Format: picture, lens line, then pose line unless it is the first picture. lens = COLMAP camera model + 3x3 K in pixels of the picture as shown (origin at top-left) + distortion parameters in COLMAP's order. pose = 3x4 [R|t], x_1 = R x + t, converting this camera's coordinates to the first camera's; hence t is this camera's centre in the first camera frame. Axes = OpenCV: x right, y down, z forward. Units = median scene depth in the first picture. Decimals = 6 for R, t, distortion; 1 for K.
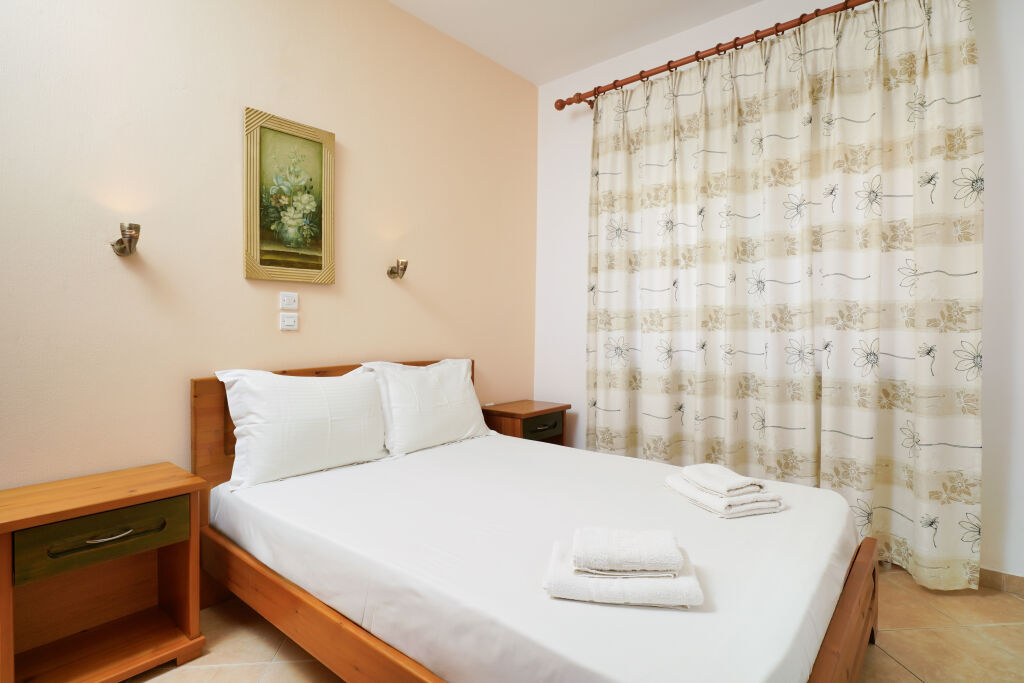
lens RADIAL K [[517.7, 0, 513.4], [0, 517.7, 325.5], [0, 0, 1]] dist [-0.001352, -0.000747]
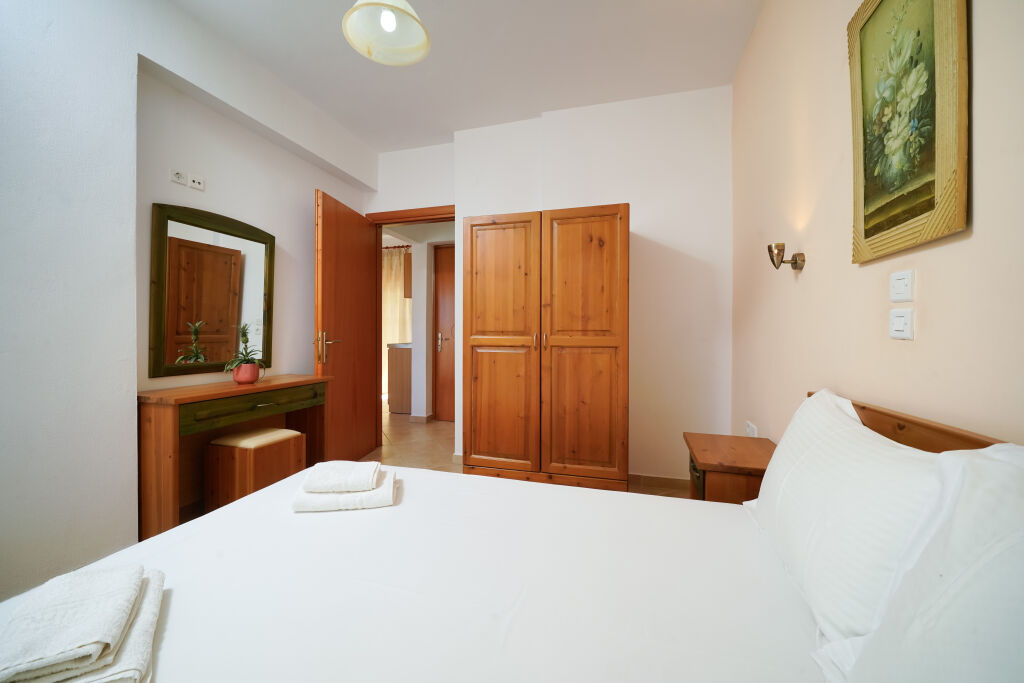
lens RADIAL K [[390.3, 0, 512.0], [0, 390.3, 341.5], [0, 0, 1]] dist [-0.000881, -0.000082]
pose [[-0.919515, 0.007512, -0.392984, 0.116601], [-0.001762, 0.999729, 0.023234, 0.002911], [0.393052, 0.022056, -0.919252, 1.241272]]
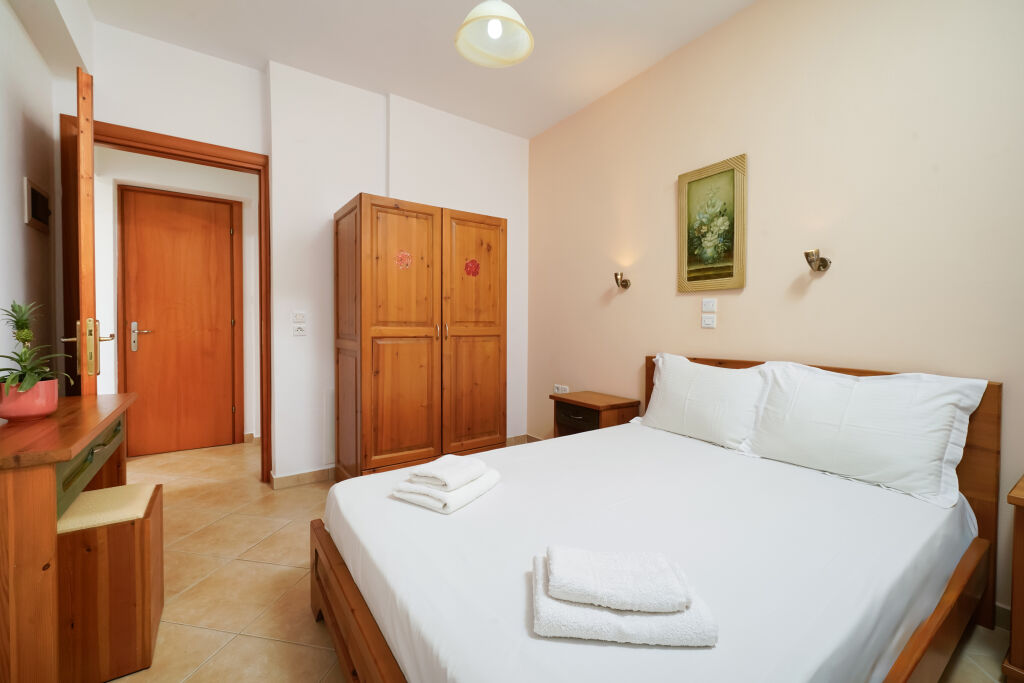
lens RADIAL K [[419.0, 0, 512.0], [0, 419.0, 341.5], [0, 0, 1]] dist [0.000956, 0.000041]
pose [[-0.264231, 0.038529, -0.963690, 0.728281], [-0.007507, 0.999089, 0.042002, 0.003164], [0.964430, 0.018333, -0.263701, 0.814149]]
